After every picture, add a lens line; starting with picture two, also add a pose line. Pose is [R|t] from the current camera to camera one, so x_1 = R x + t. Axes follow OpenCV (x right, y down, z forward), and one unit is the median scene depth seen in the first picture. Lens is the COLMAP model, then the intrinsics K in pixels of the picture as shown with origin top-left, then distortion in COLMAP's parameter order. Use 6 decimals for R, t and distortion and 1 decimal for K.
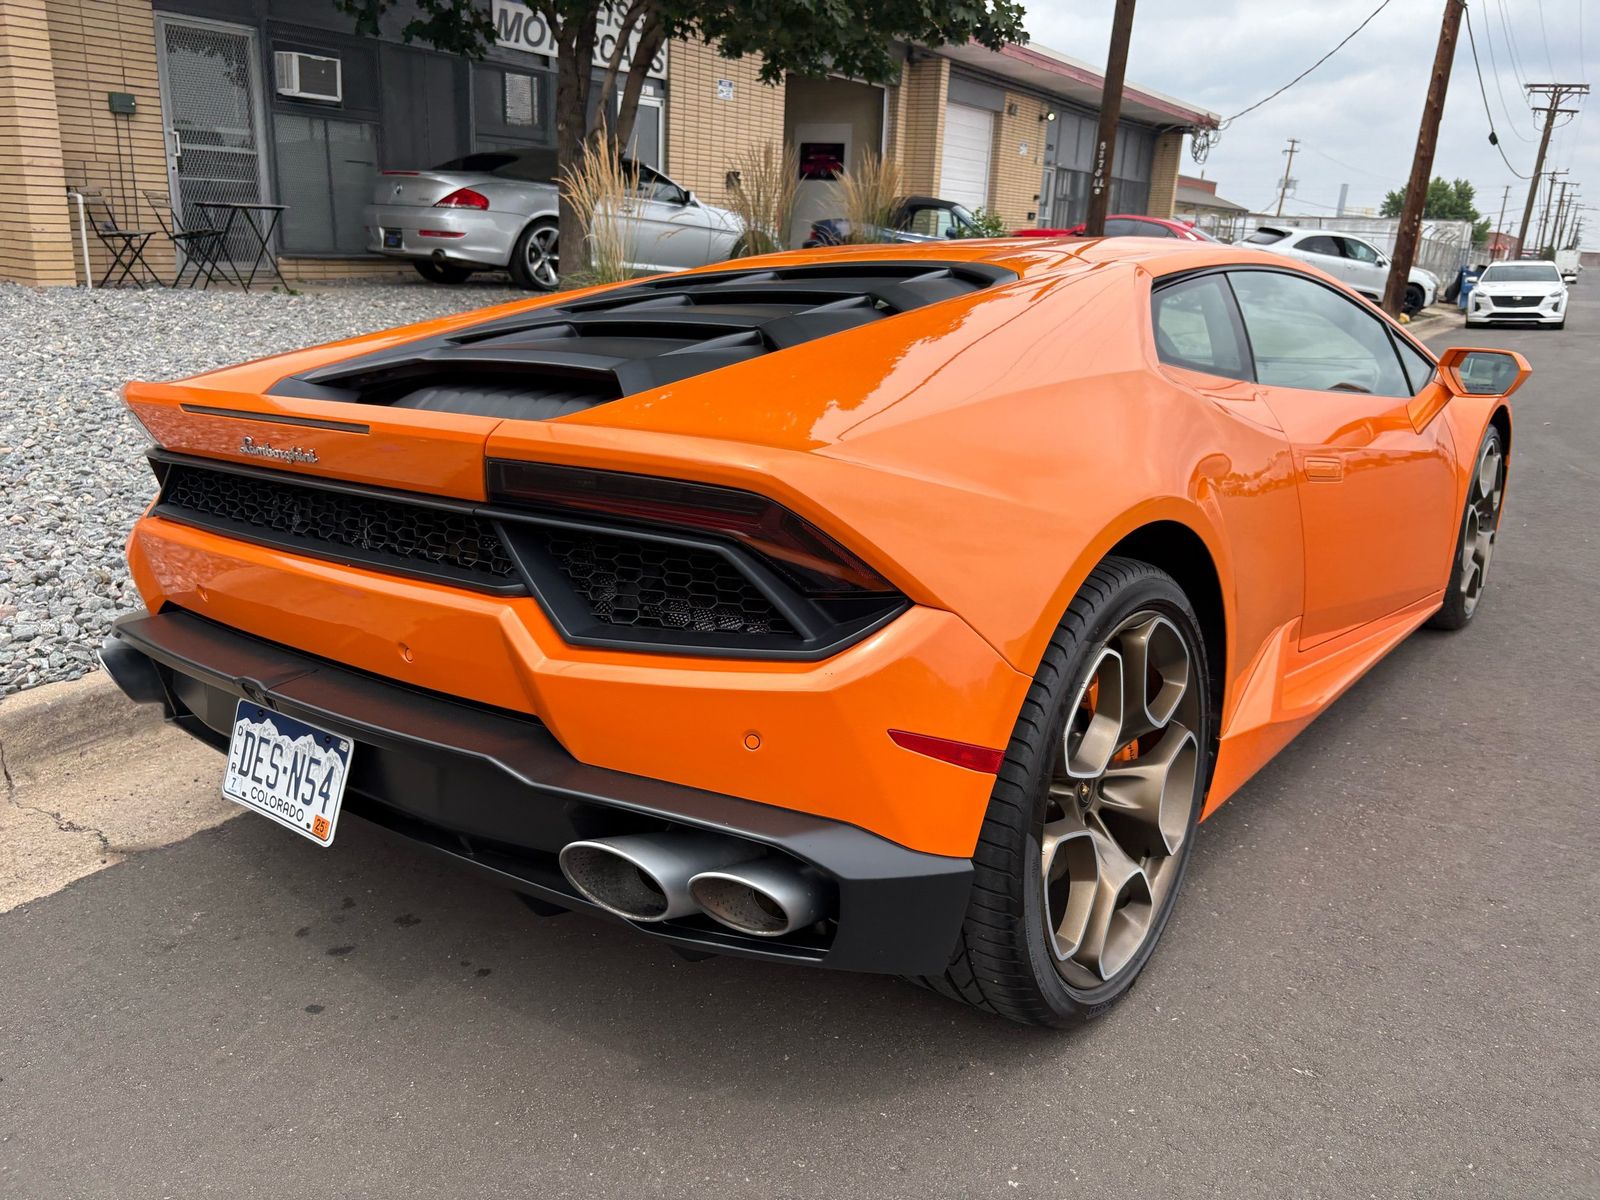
lens RADIAL K [[1211.3, 0, 811.0], [0, 1211.3, 592.5], [0, 0, 1]] dist [0.030125, -0.032410]
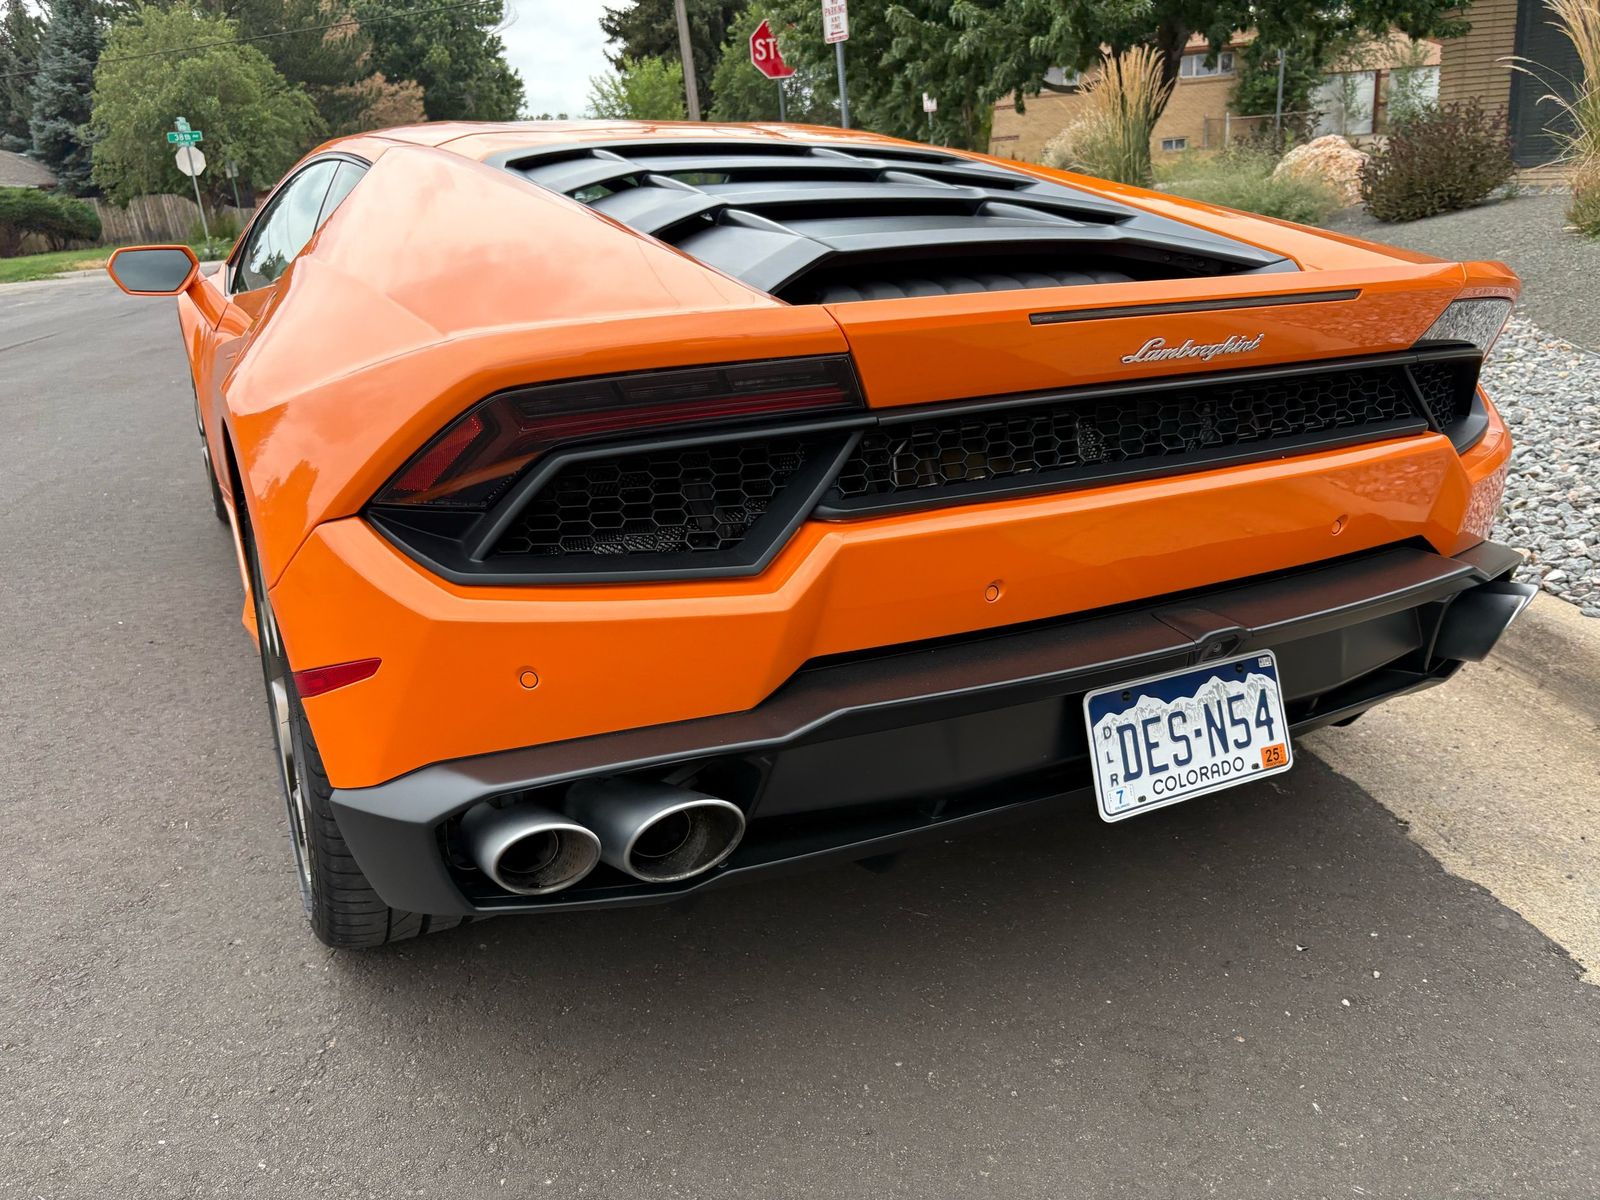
lens RADIAL K [[1211.3, 0, 790.6], [0, 1211.3, 595.2], [0, 0, 1]] dist [0.030125, -0.032410]
pose [[0.427701, -0.289248, 0.856392, -0.741841], [0.233040, 0.950677, 0.204707, -0.108410], [-0.873364, 0.112020, 0.474012, 0.499219]]
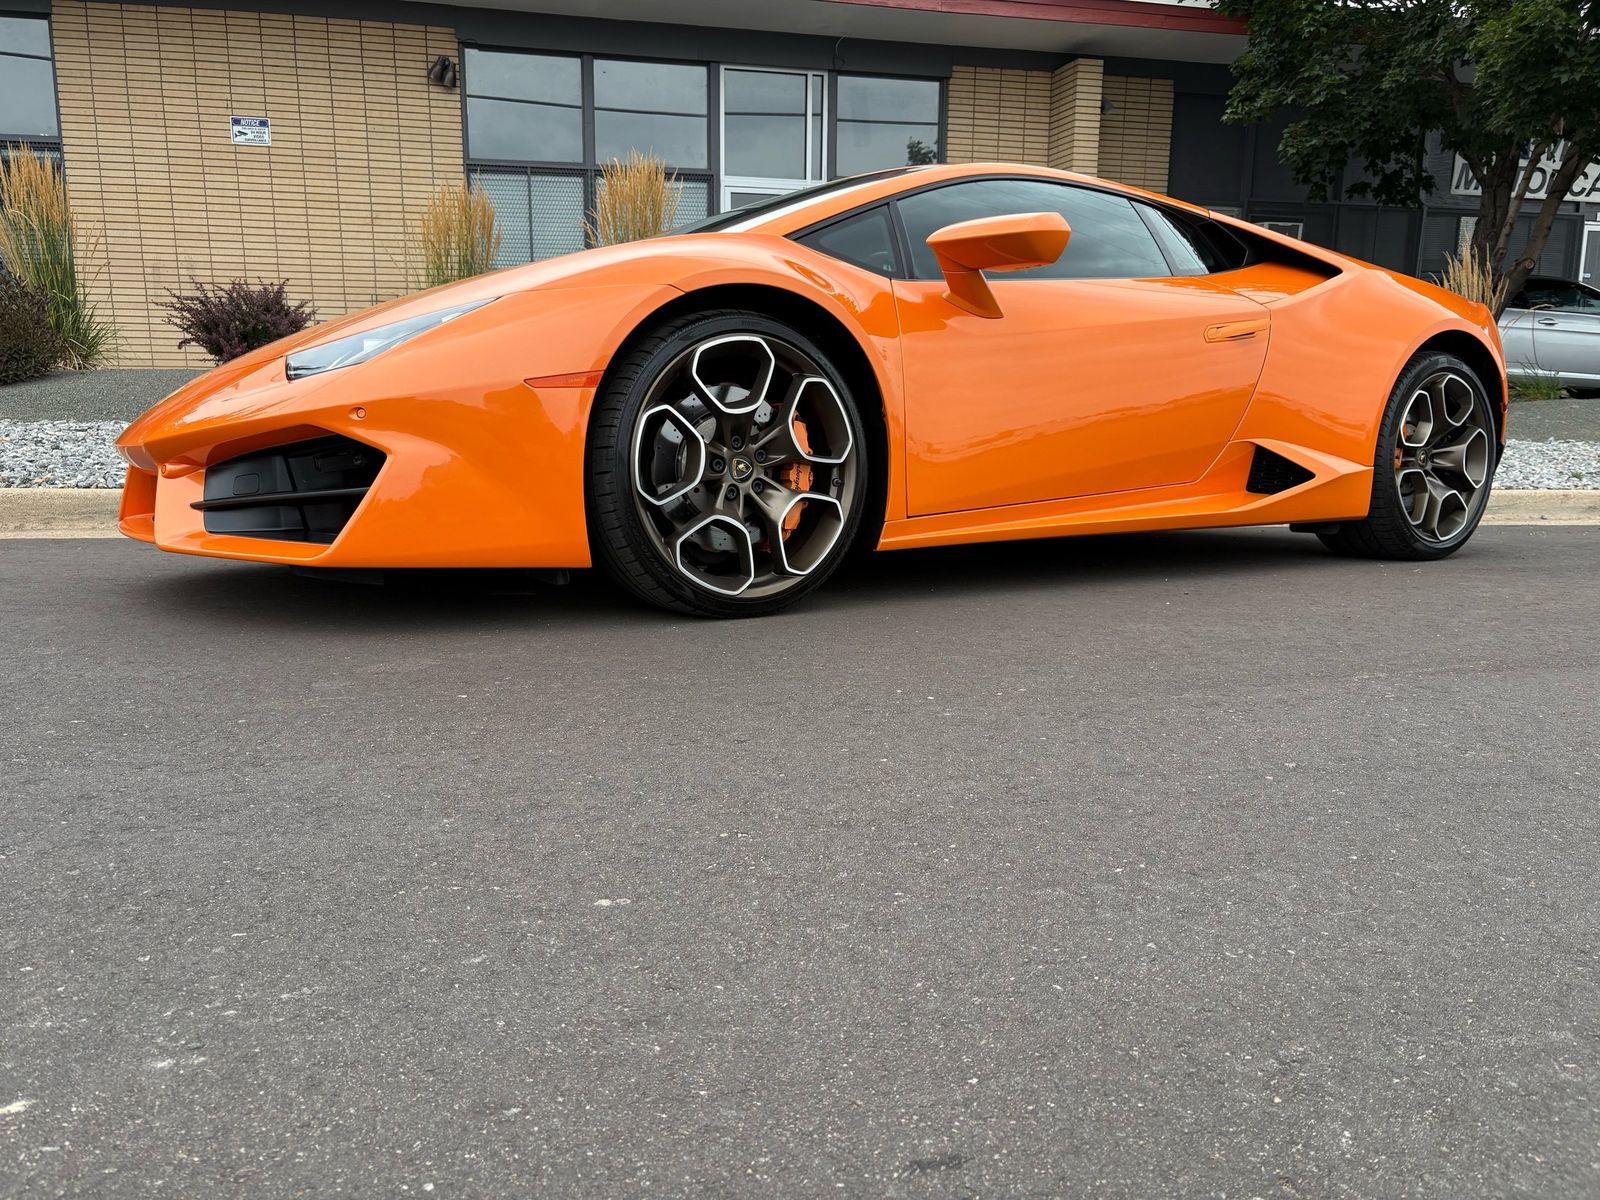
lens RADIAL K [[1211.3, 0, 806.6], [0, 1211.3, 590.2], [0, 0, 1]] dist [0.030125, -0.032410]
pose [[0.709640, 0.086117, -0.699282, 0.662218], [-0.181355, 0.981386, -0.063183, 0.441553], [0.680824, 0.171656, 0.712048, -0.742496]]
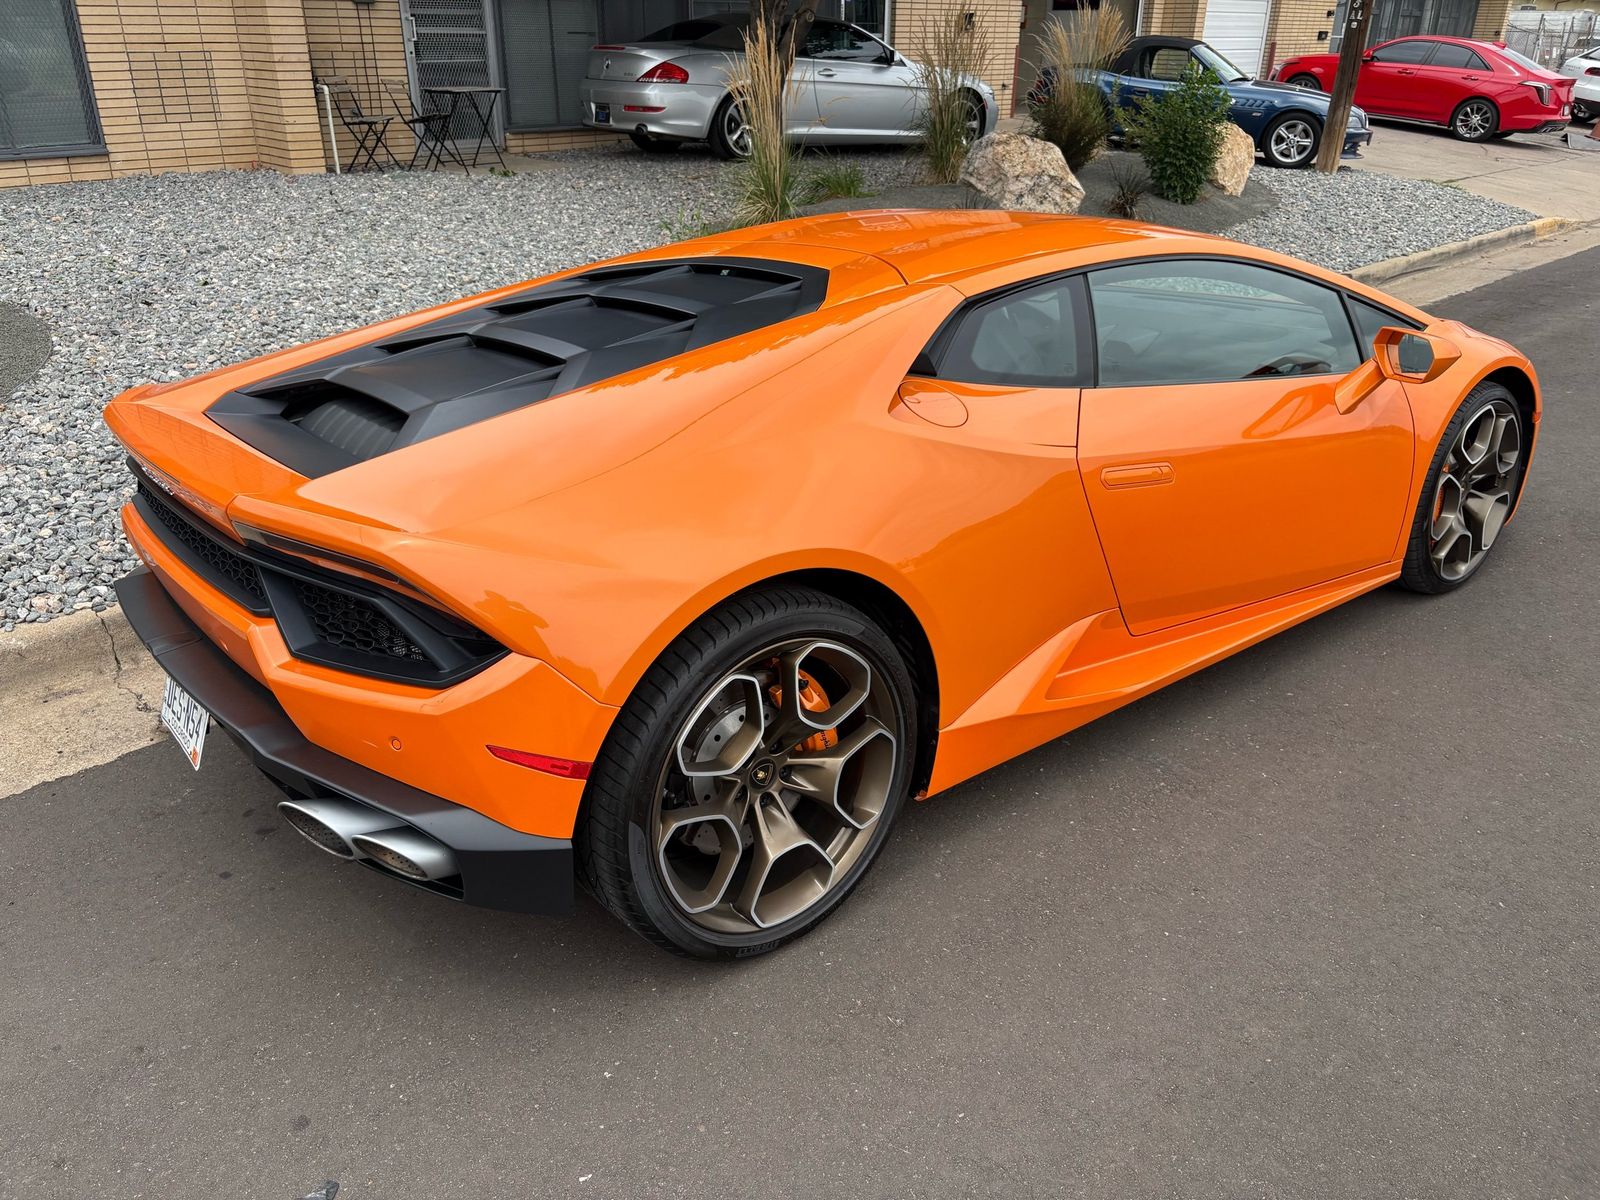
lens RADIAL K [[1211.3, 0, 802.0], [0, 1211.3, 592.3], [0, 0, 1]] dist [0.030125, -0.032410]
pose [[0.972641, 0.061852, -0.223930, 0.325243], [-0.031818, 0.990290, 0.135327, -0.115097], [0.230126, -0.124500, 0.965164, -0.088930]]
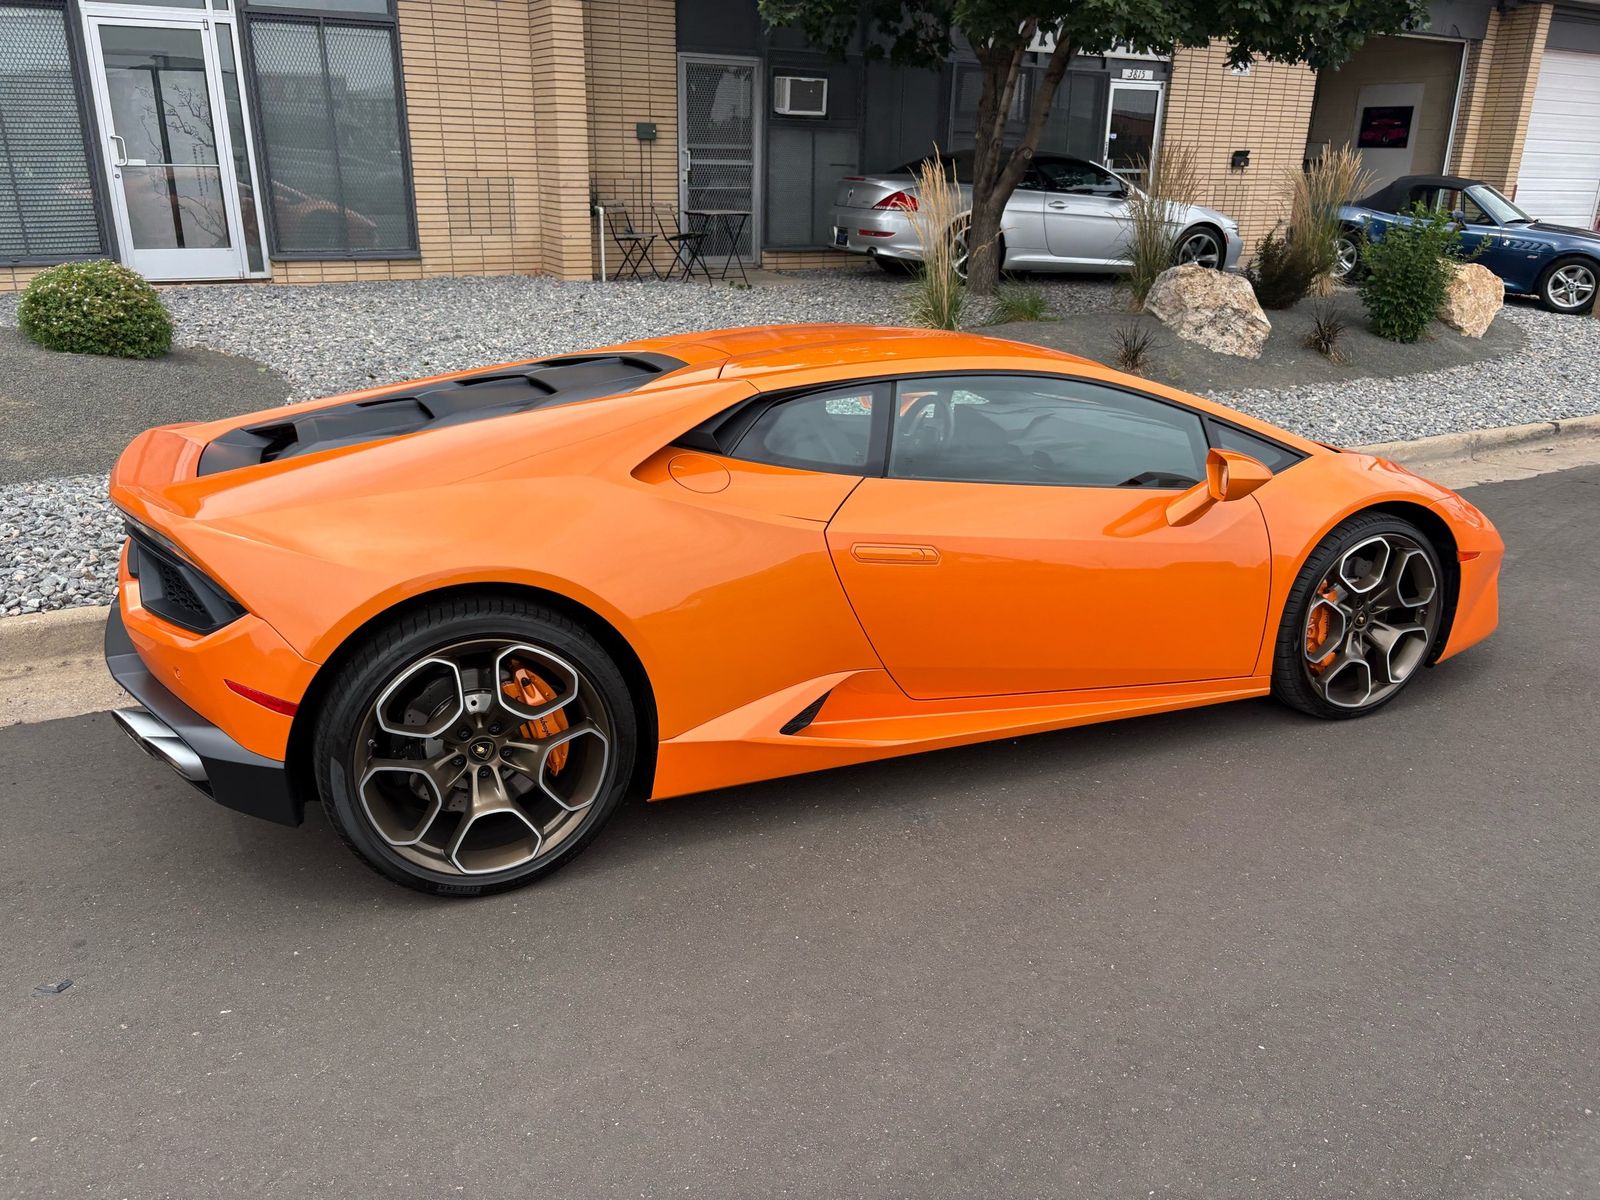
lens RADIAL K [[1211.3, 0, 813.3], [0, 1211.3, 592.4], [0, 0, 1]] dist [0.030125, -0.032410]
pose [[0.878694, 0.134825, -0.457951, 0.779350], [-0.119235, 0.990869, 0.062940, -0.110665], [0.462255, -0.000701, 0.886747, -0.098006]]
